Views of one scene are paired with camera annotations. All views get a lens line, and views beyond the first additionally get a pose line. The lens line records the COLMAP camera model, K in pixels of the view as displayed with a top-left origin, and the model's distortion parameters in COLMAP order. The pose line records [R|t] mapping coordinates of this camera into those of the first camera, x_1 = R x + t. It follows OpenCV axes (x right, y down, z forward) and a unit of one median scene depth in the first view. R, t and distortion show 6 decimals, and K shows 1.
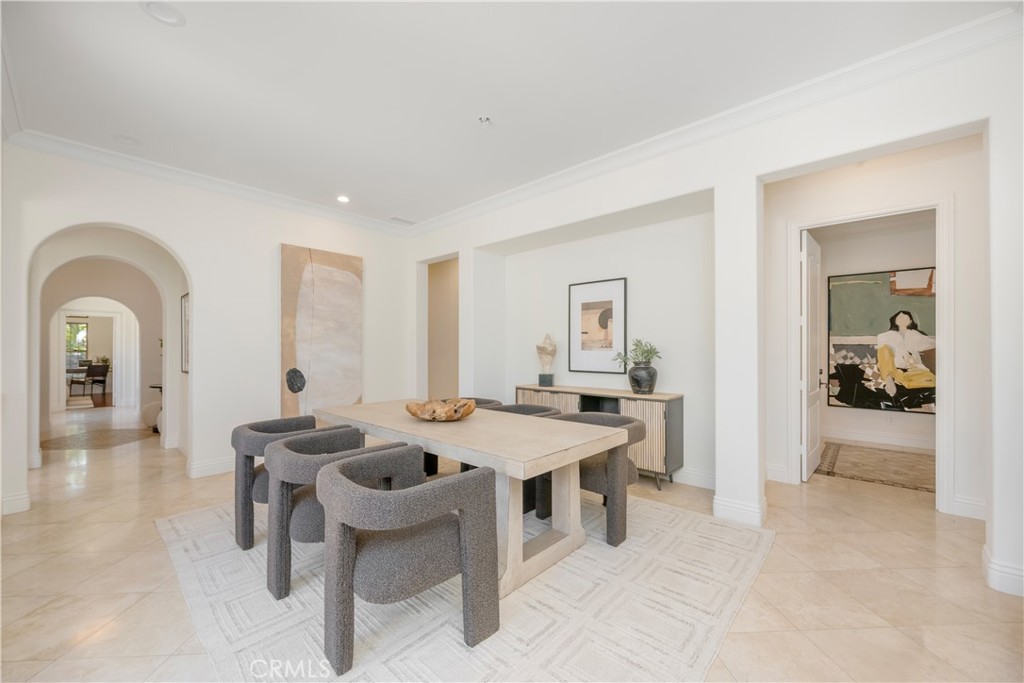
lens RADIAL K [[396.2, 0, 522.8], [0, 396.2, 344.8], [0, 0, 1]] dist [0.002477, 0.000148]
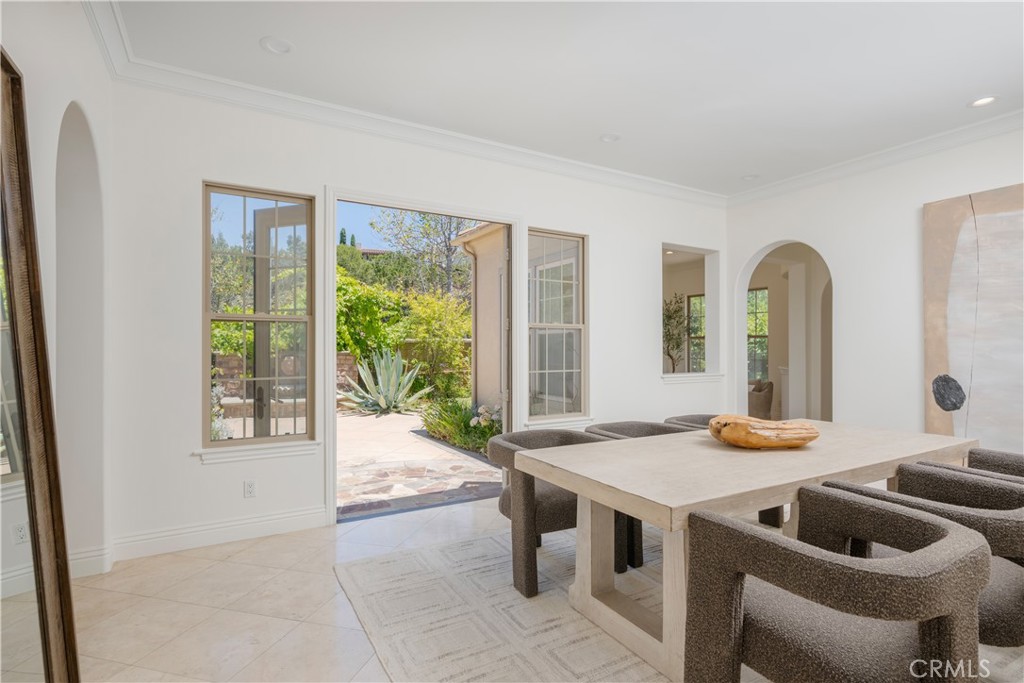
lens RADIAL K [[515.5, 0, 511.0], [0, 515.5, 345.6], [0, 0, 1]] dist [-0.001632, -0.000120]
pose [[-0.322440, -0.005612, -0.946573, 0.531171], [0.012306, 0.999873, -0.010120, 0.006949], [0.946510, -0.014912, -0.322330, 0.570277]]
